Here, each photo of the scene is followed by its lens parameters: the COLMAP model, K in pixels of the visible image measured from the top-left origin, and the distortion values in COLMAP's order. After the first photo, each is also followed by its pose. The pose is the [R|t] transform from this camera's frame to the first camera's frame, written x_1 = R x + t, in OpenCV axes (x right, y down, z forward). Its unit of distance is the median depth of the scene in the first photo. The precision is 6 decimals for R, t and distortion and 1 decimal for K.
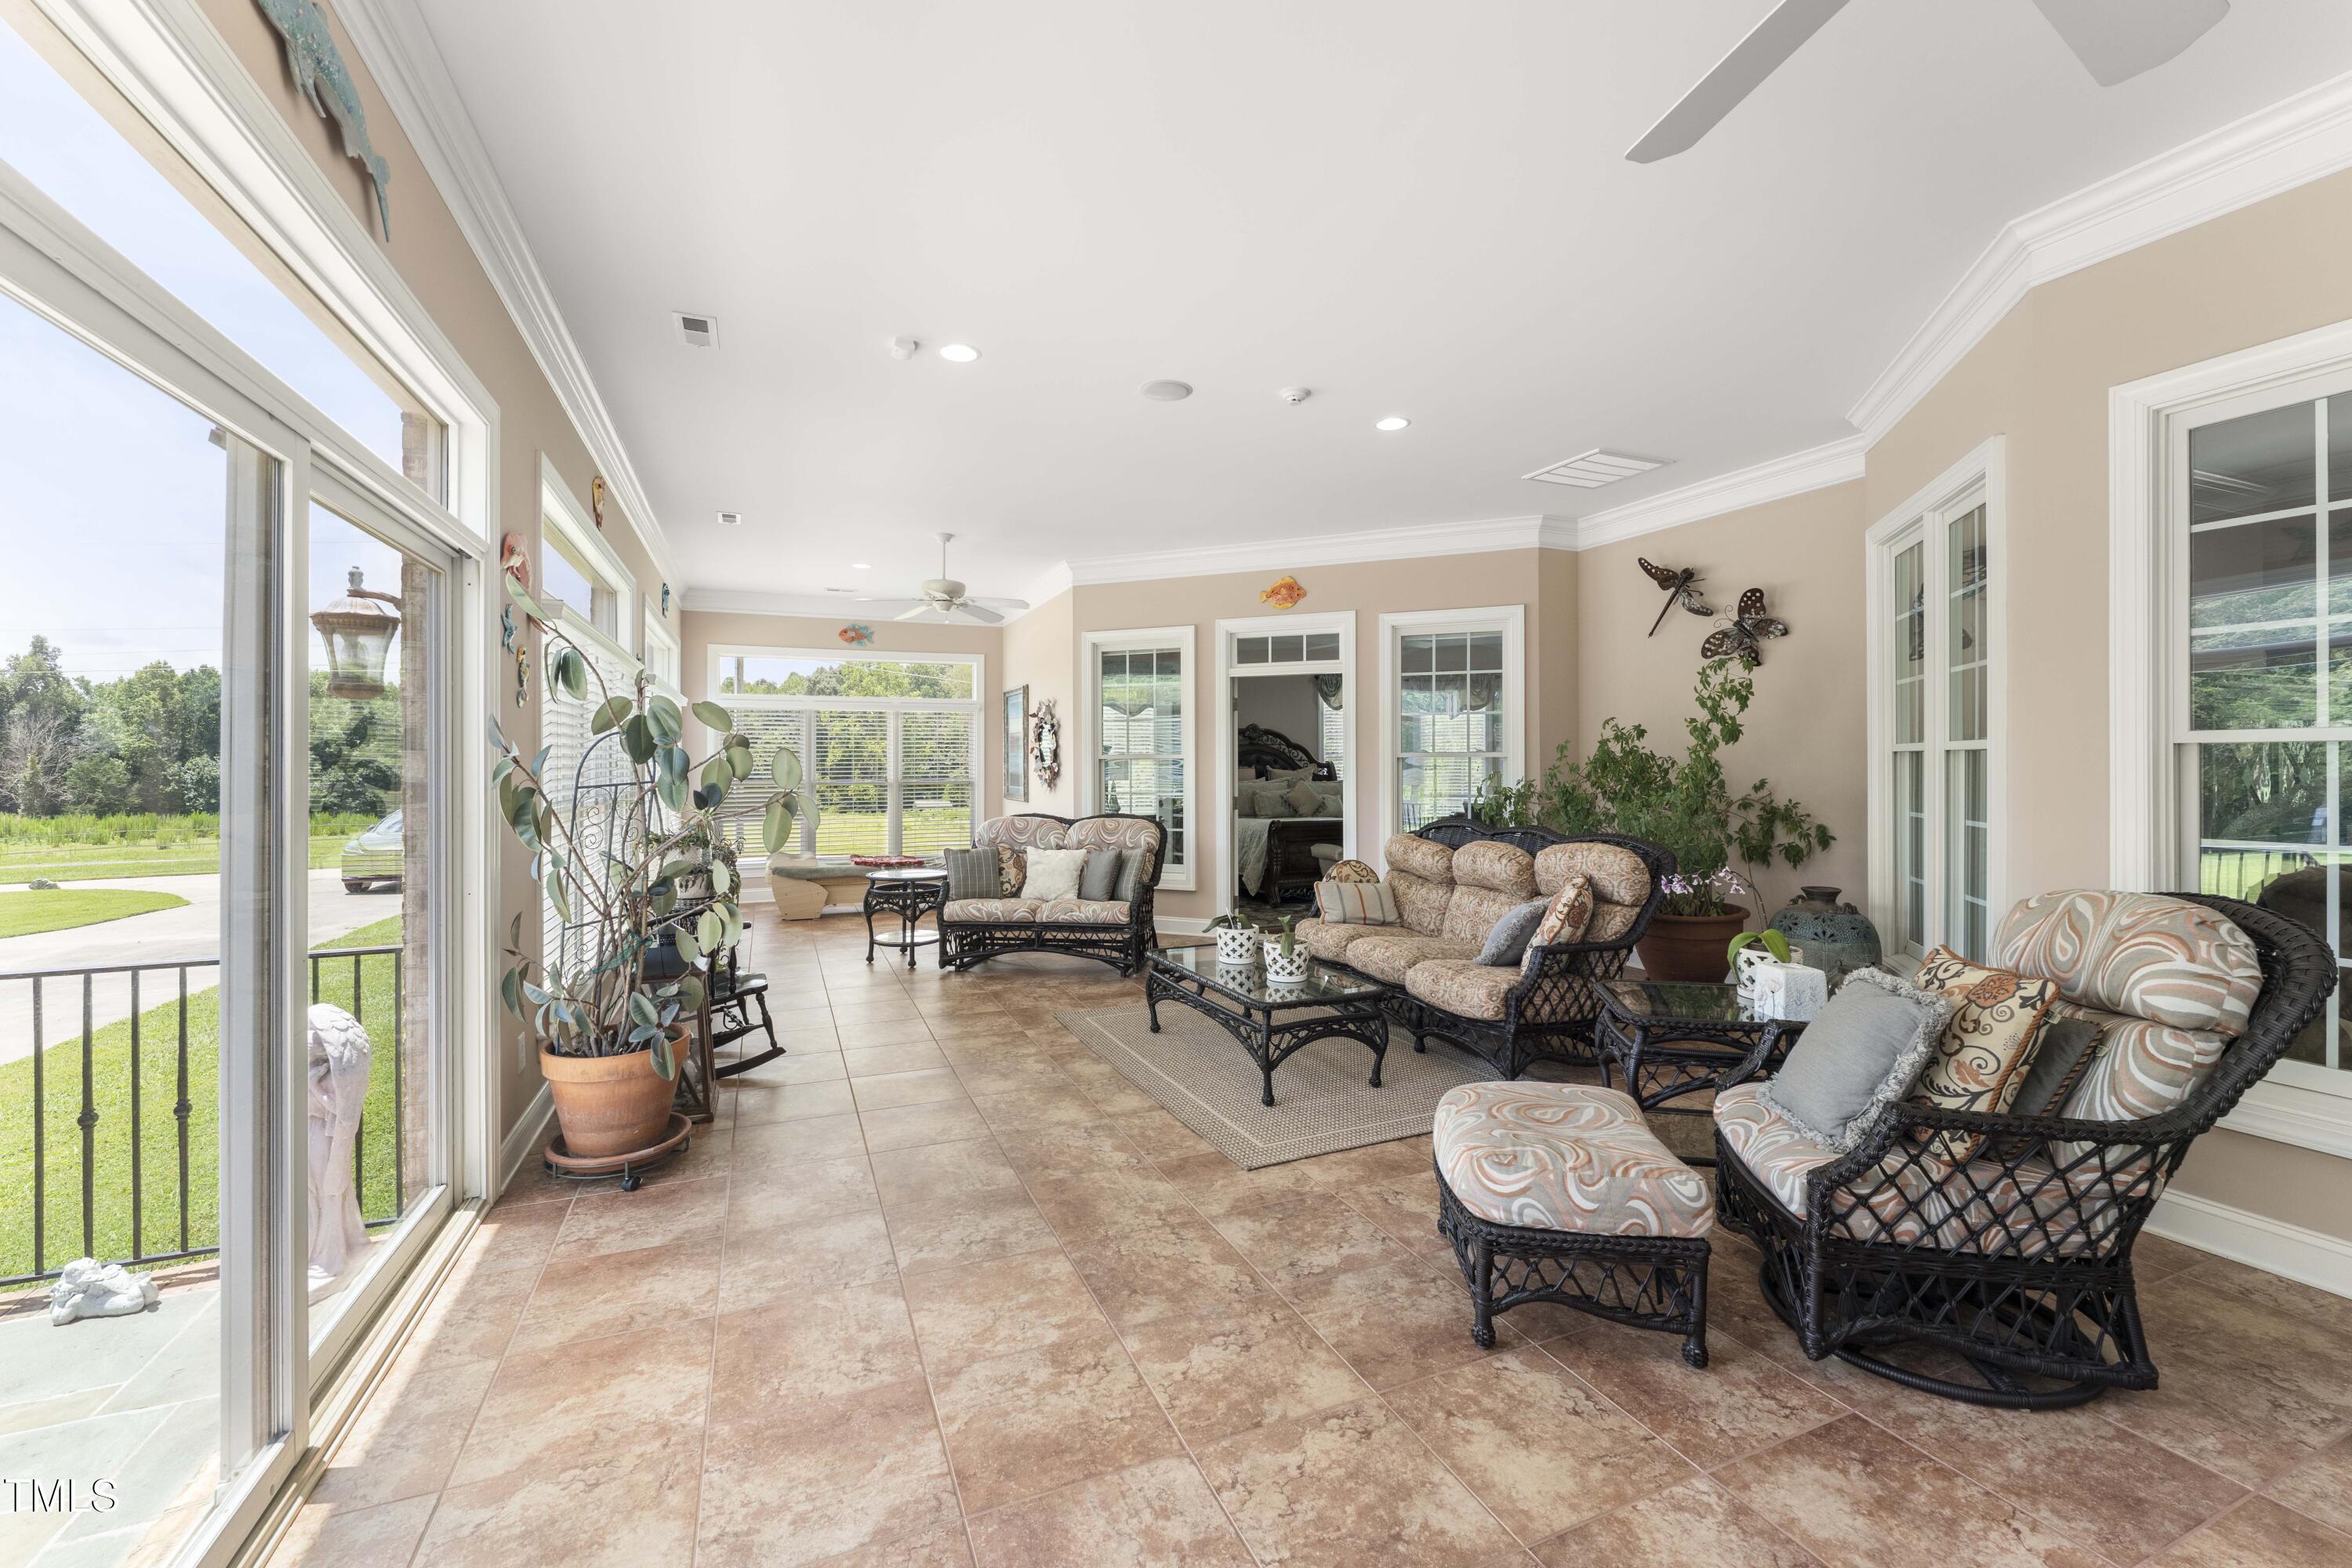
lens RADIAL K [[952.0, 0, 1180.2], [0, 952.0, 770.7], [0, 0, 1]] dist [0.000861, -0.000551]
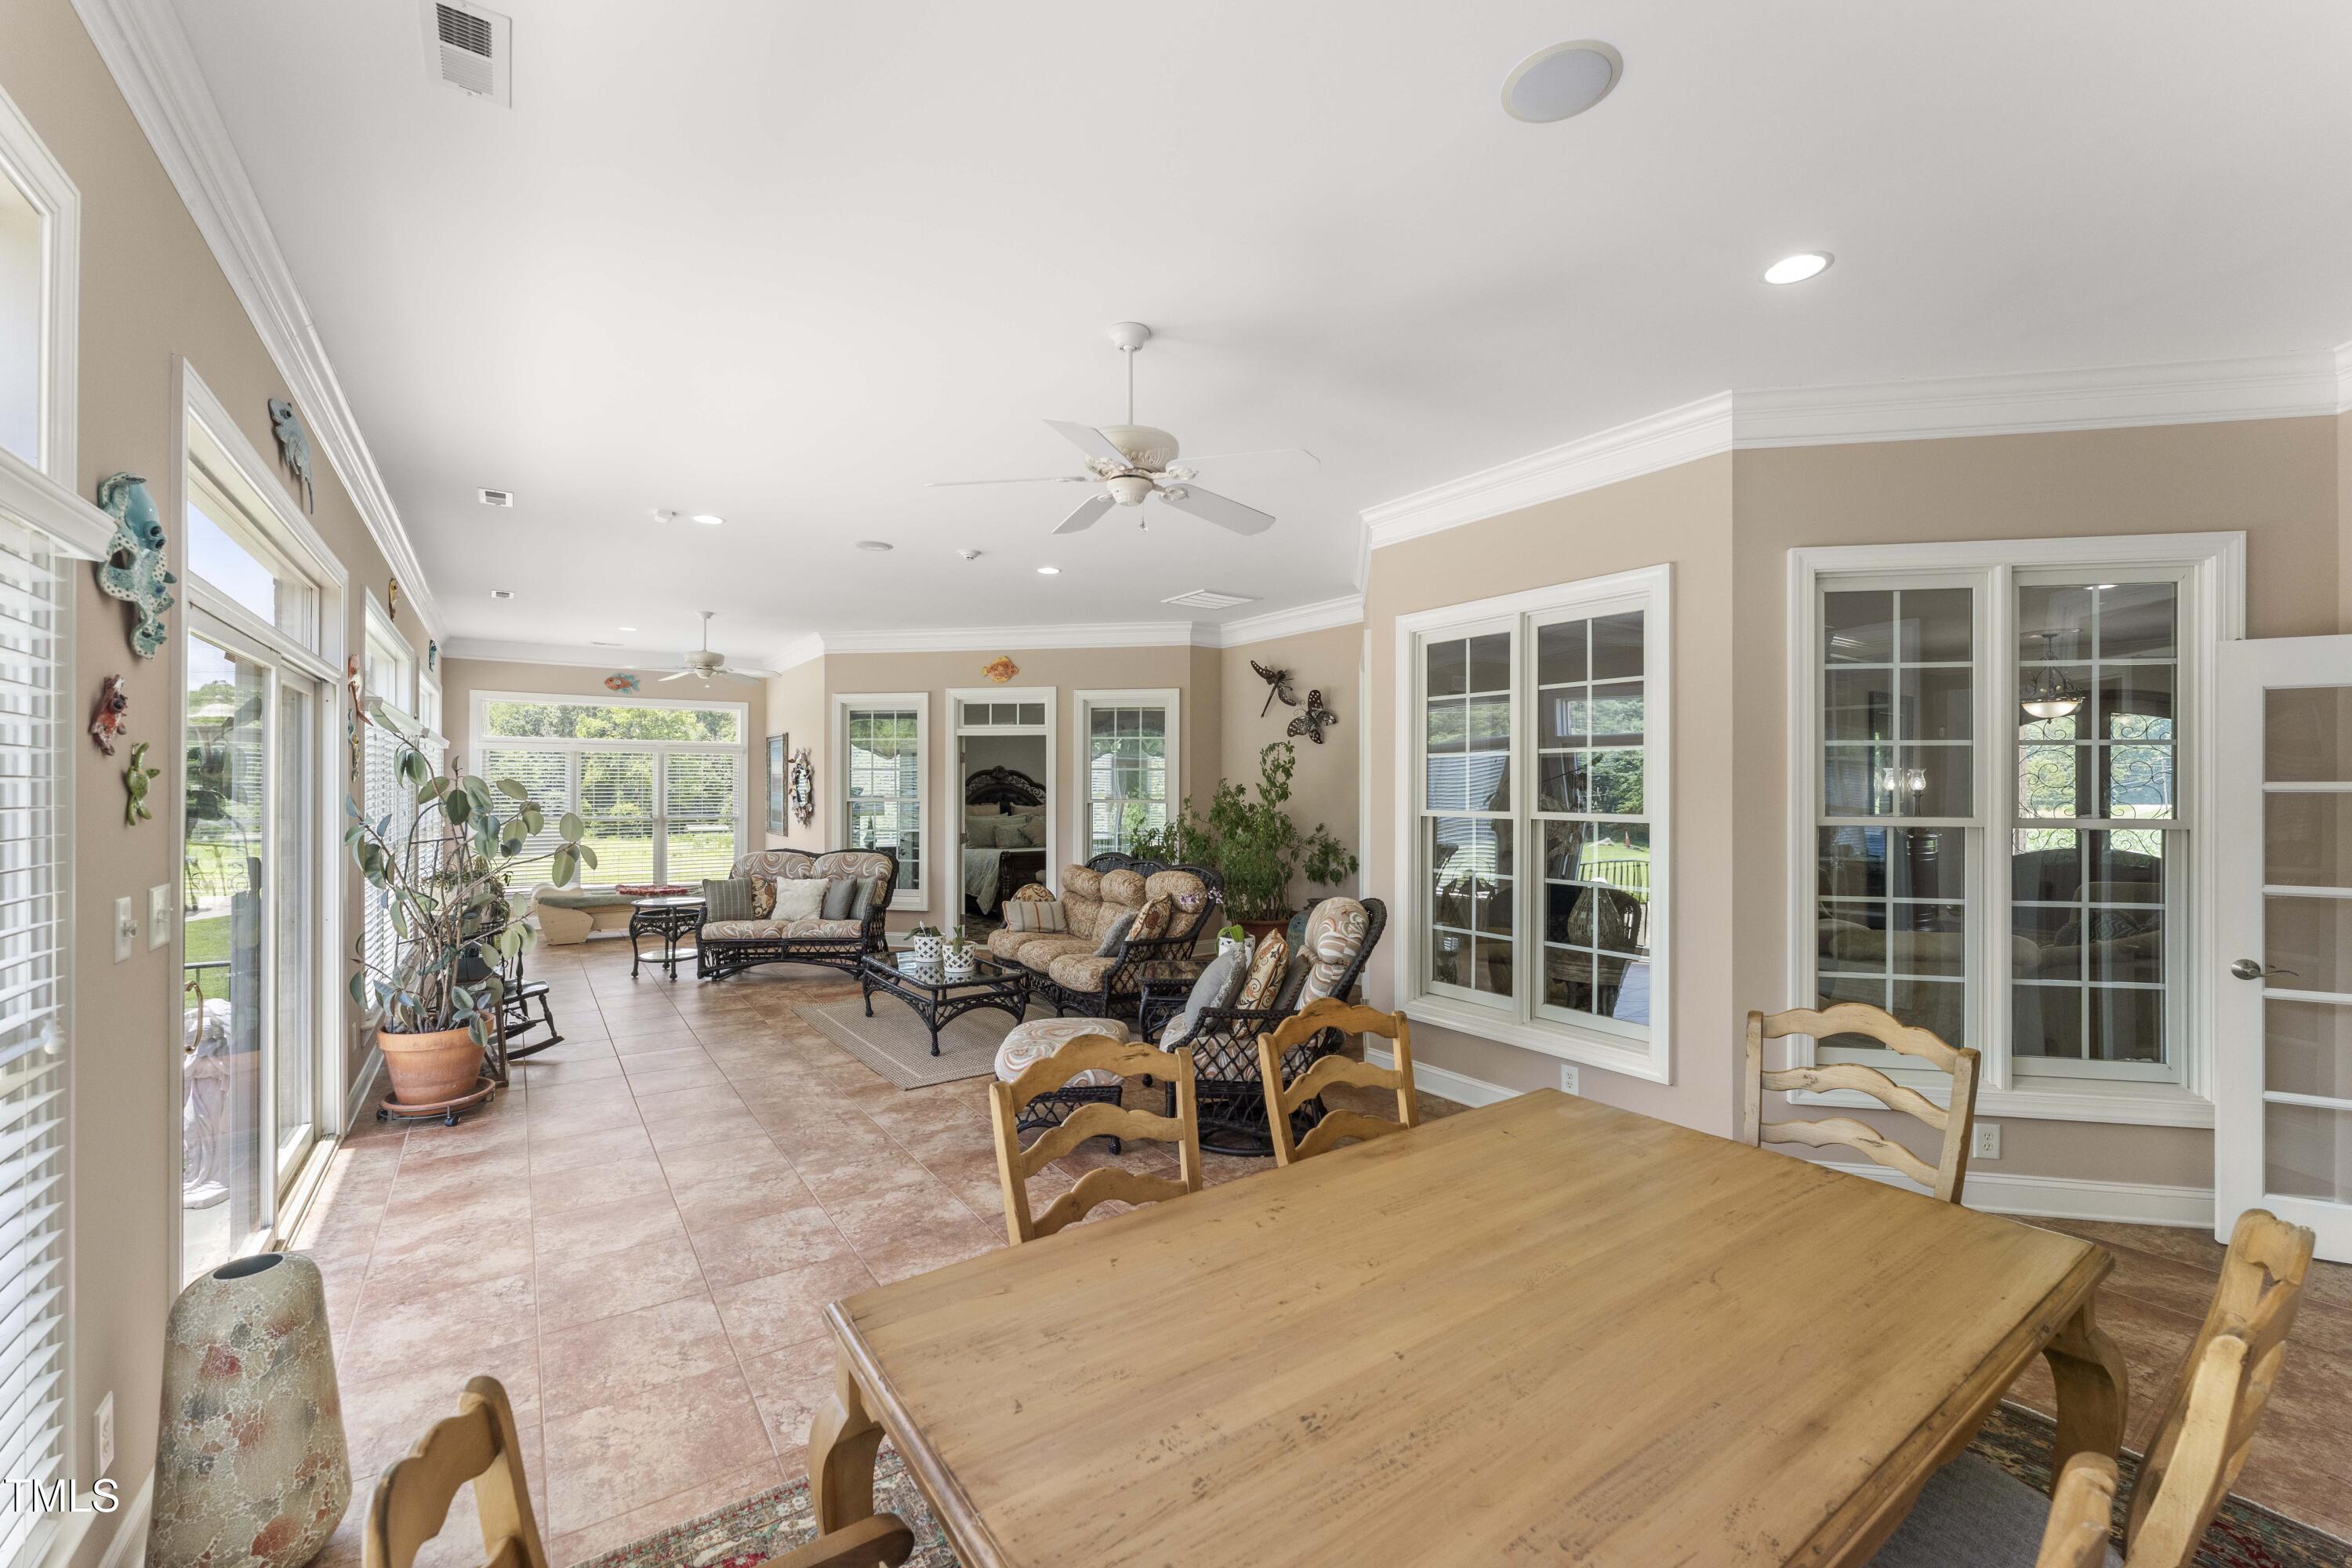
lens RADIAL K [[952.0, 0, 1174.4], [0, 952.0, 793.9], [0, 0, 1]] dist [0.000861, -0.000551]
pose [[0.979955, 0.004711, 0.199166, 0.142926], [-0.005000, 0.999987, 0.000949, -0.045648], [-0.199159, -0.001926, 0.979965, -0.444261]]
